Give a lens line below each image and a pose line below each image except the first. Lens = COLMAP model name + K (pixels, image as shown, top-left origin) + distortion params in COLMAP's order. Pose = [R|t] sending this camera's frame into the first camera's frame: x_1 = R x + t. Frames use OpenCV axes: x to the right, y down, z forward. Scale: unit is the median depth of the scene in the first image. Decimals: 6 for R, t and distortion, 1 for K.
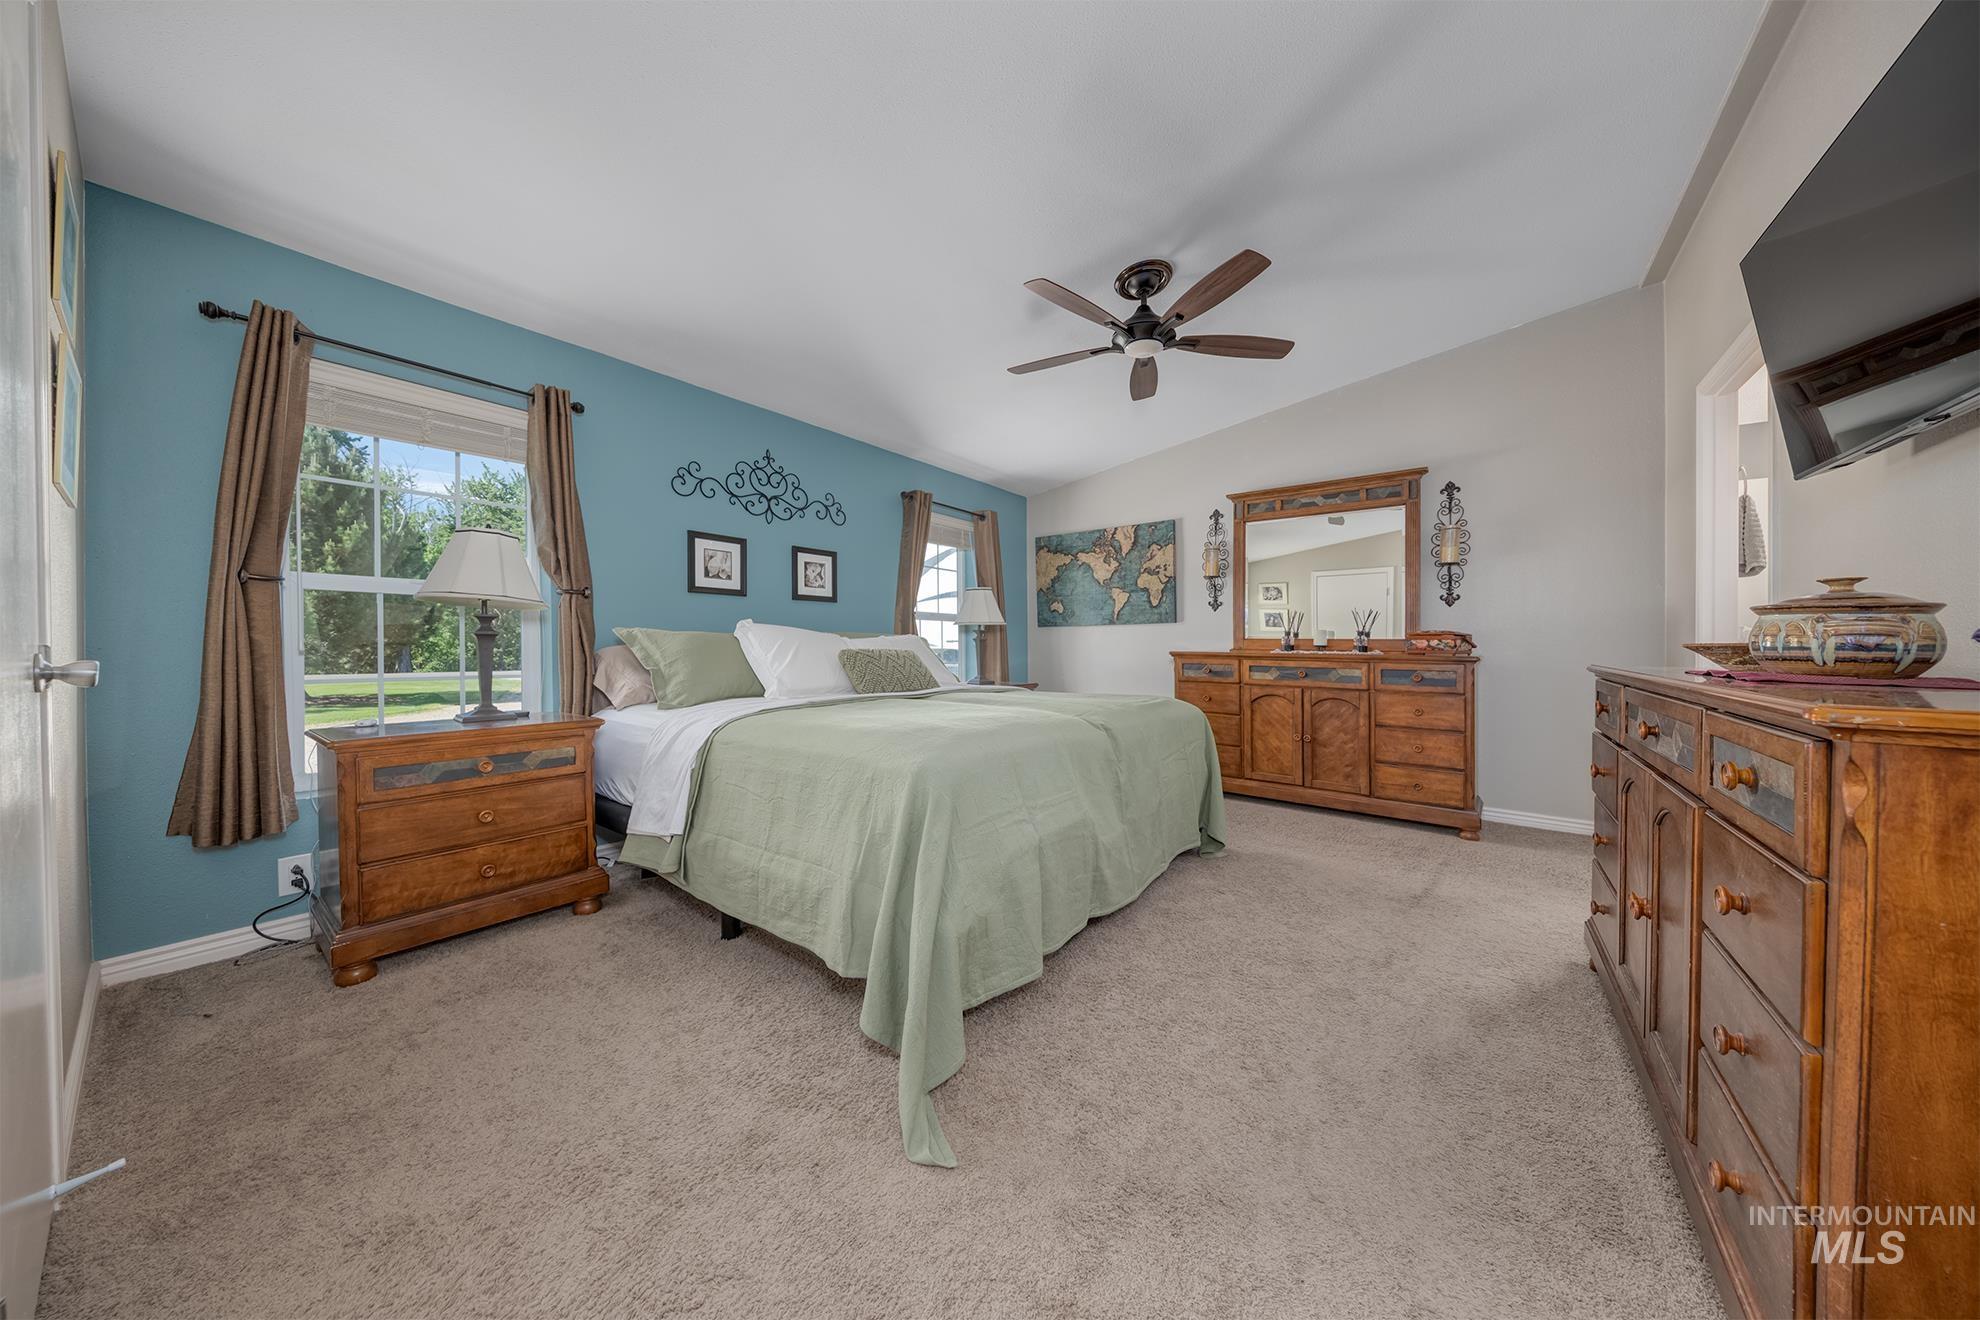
lens RADIAL K [[638.2, 0, 982.6], [0, 638.2, 642.1], [0, 0, 1]] dist [-0.000488, -0.000016]
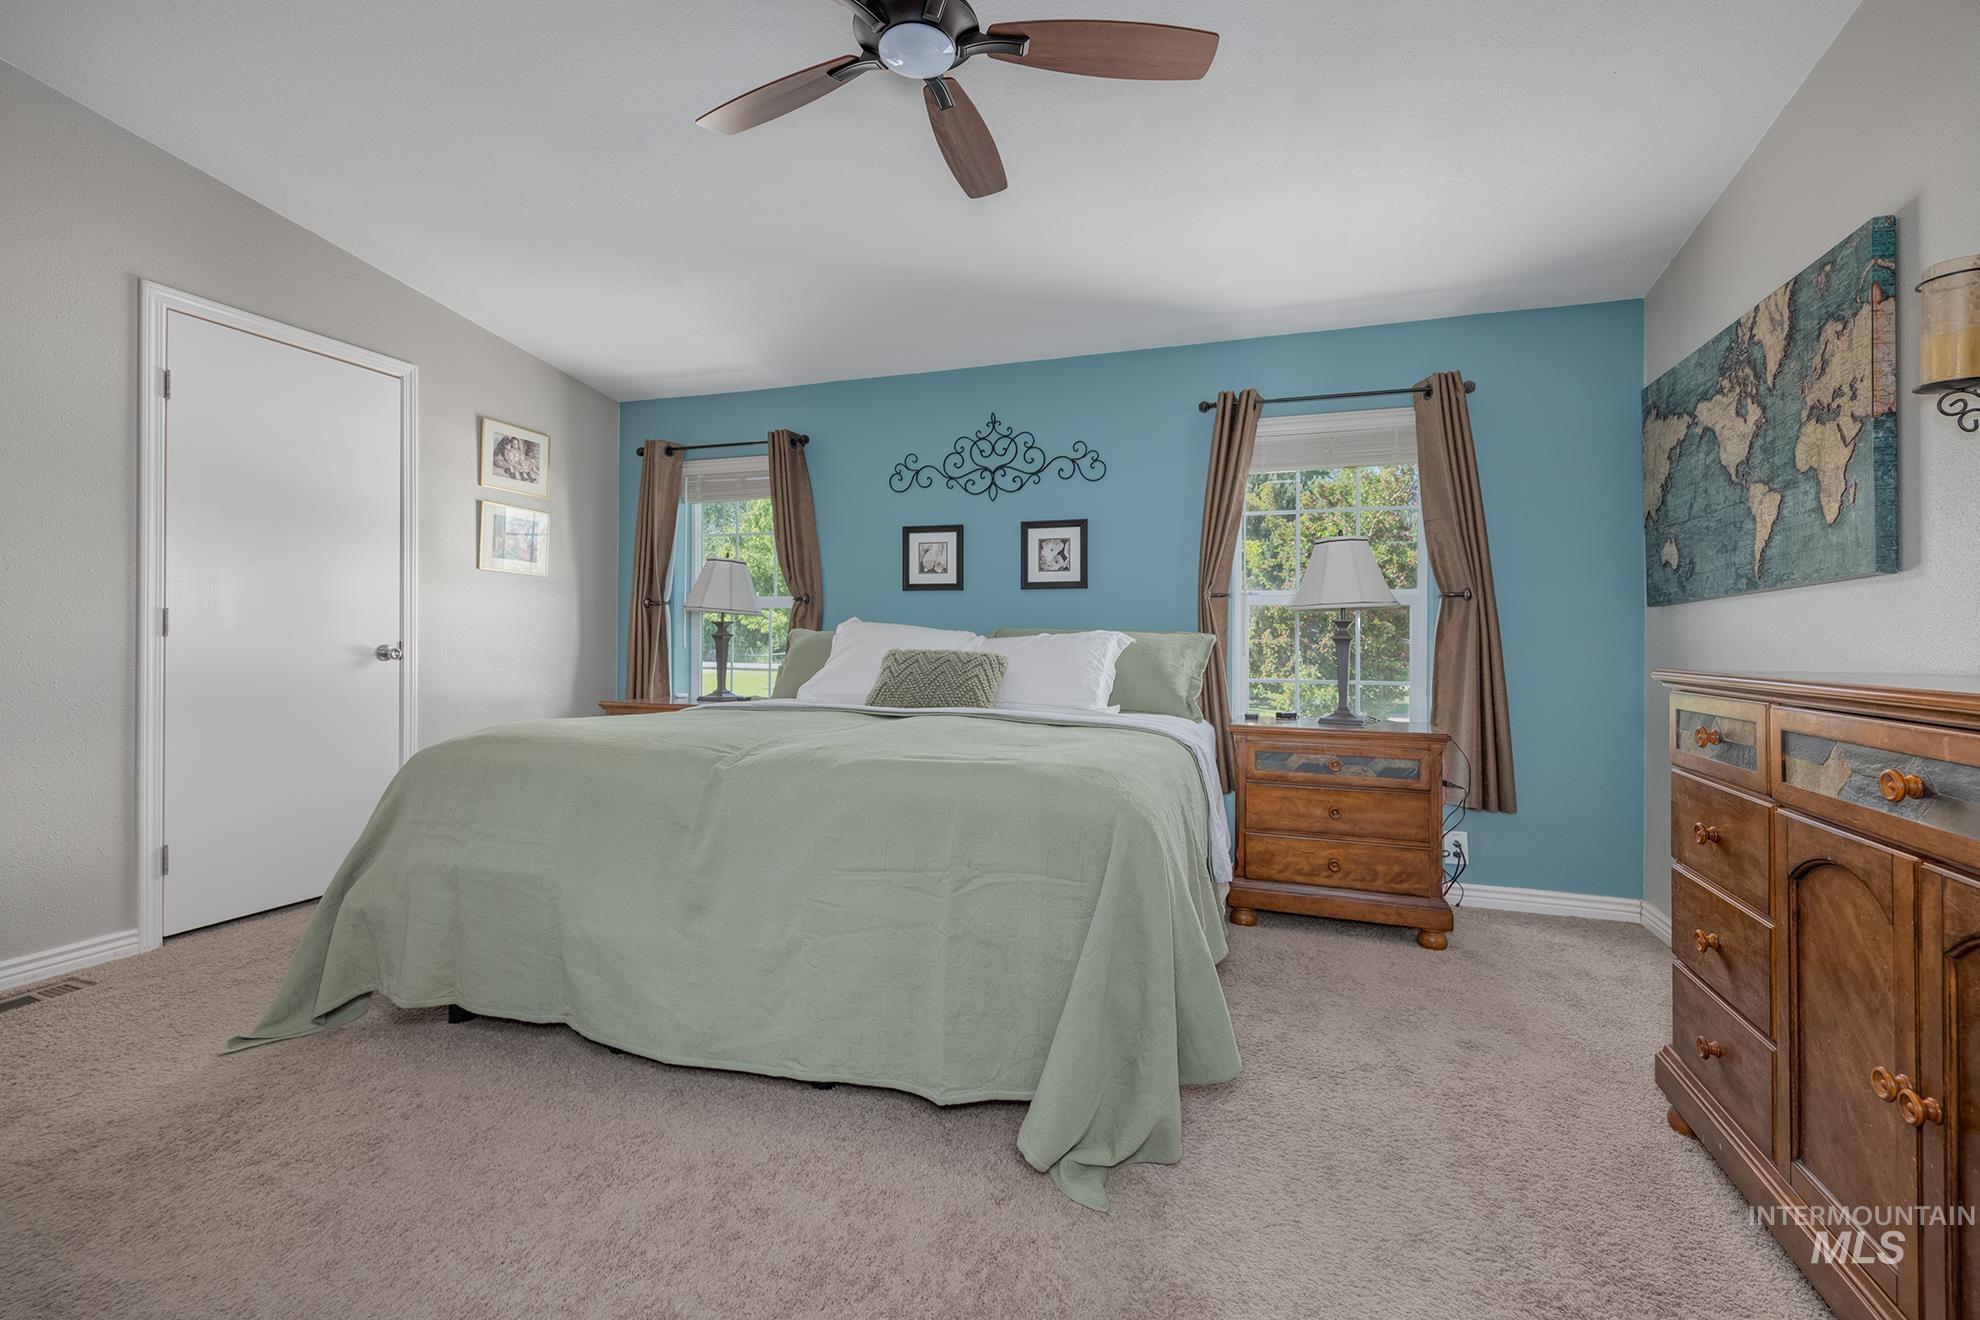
lens RADIAL K [[856.7, 0, 989.7], [0, 856.7, 661.0], [0, 0, 1]] dist [0.004961, 0.000398]
pose [[0.297944, 0.012363, -0.954503, 0.729491], [-0.008960, 0.999908, 0.010154, 0.012979], [0.954541, 0.005528, 0.298028, 0.651673]]
